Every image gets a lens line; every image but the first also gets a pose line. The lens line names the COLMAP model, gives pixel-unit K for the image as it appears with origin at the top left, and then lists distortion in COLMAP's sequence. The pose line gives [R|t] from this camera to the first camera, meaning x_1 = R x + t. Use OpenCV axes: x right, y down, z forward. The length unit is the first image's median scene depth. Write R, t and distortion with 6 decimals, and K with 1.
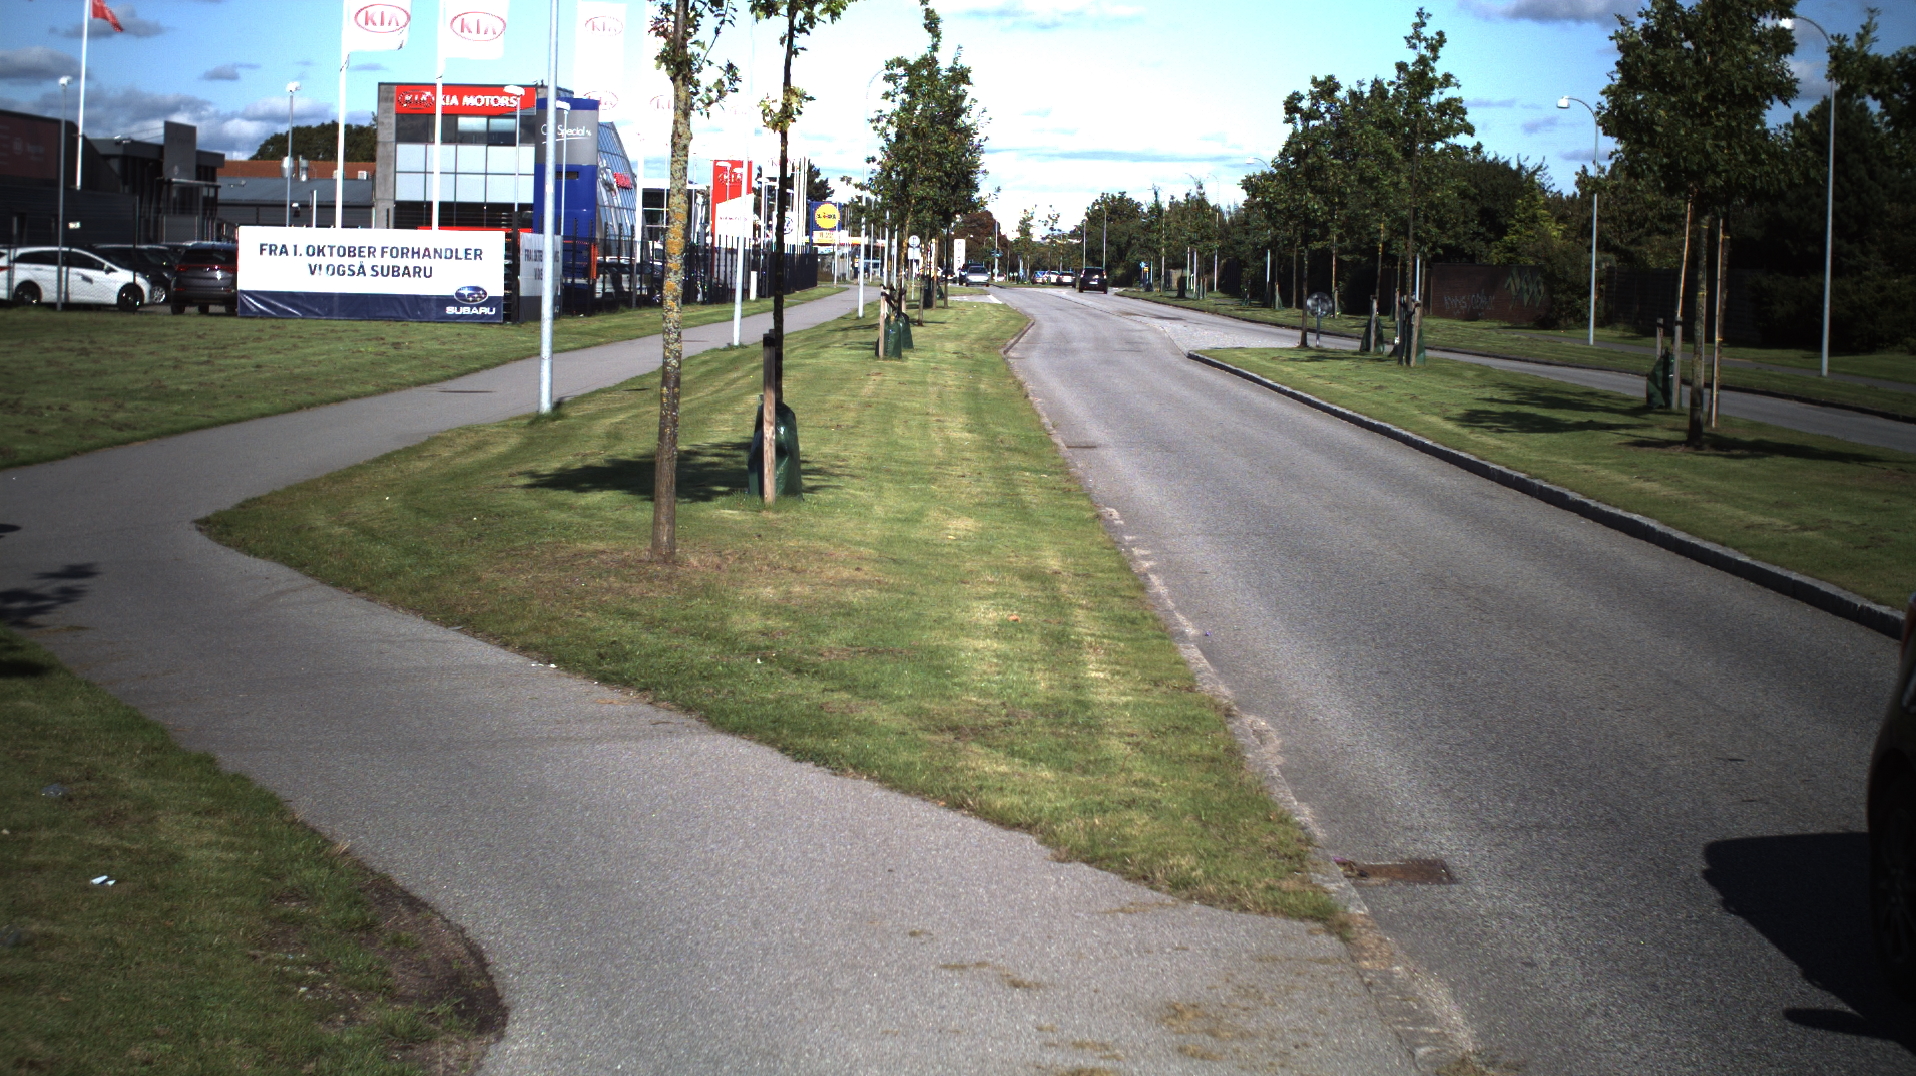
lens RADIAL K [[3557.8, 0, 958.0], [0, 3557.8, 538.0], [0, 0, 1]] dist [-0.326271, 0.457008]
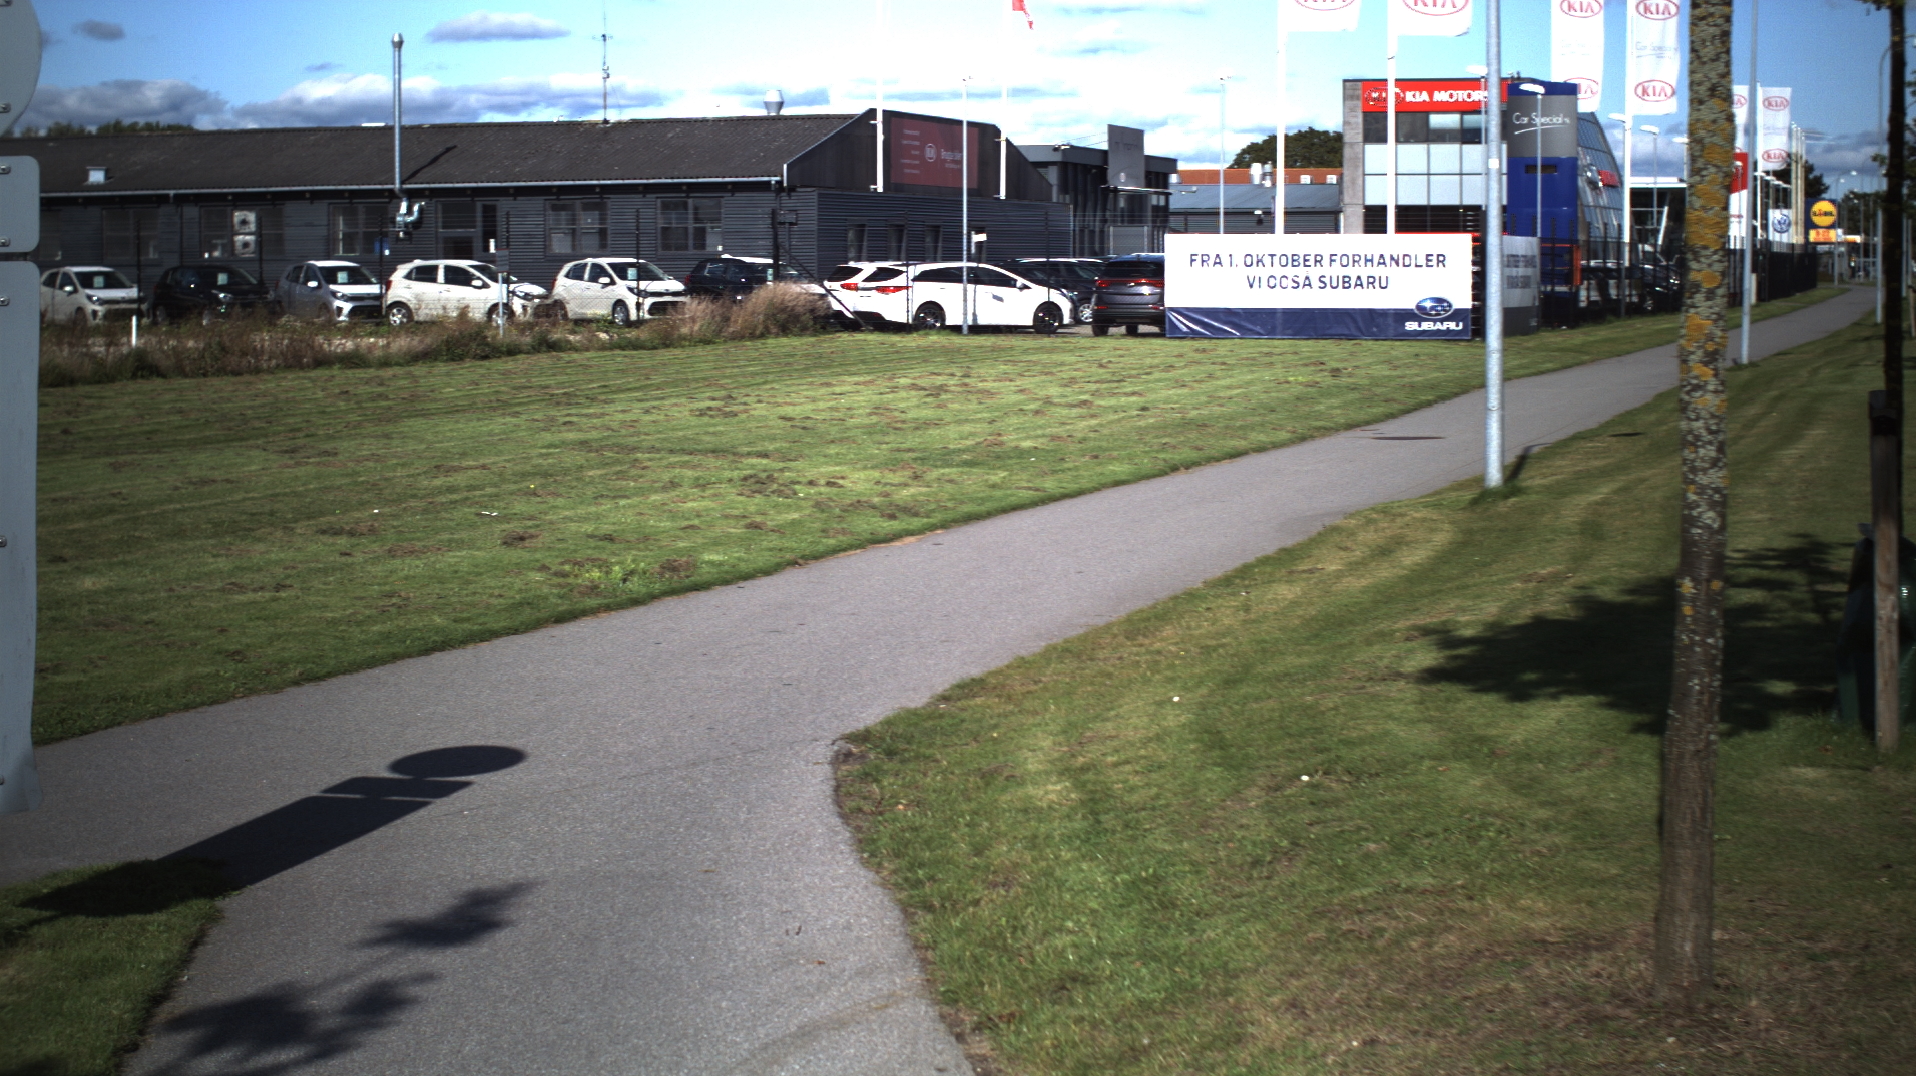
lens RADIAL K [[3557.8, 0, 958.0], [0, 3557.8, 538.0], [0, 0, 1]] dist [-0.326271, 0.457008]
pose [[0.961118, -0.011982, -0.275878, -0.011572], [0.011435, 0.999928, -0.003589, -0.010416], [0.275901, 0.000295, 0.961186, 0.132652]]
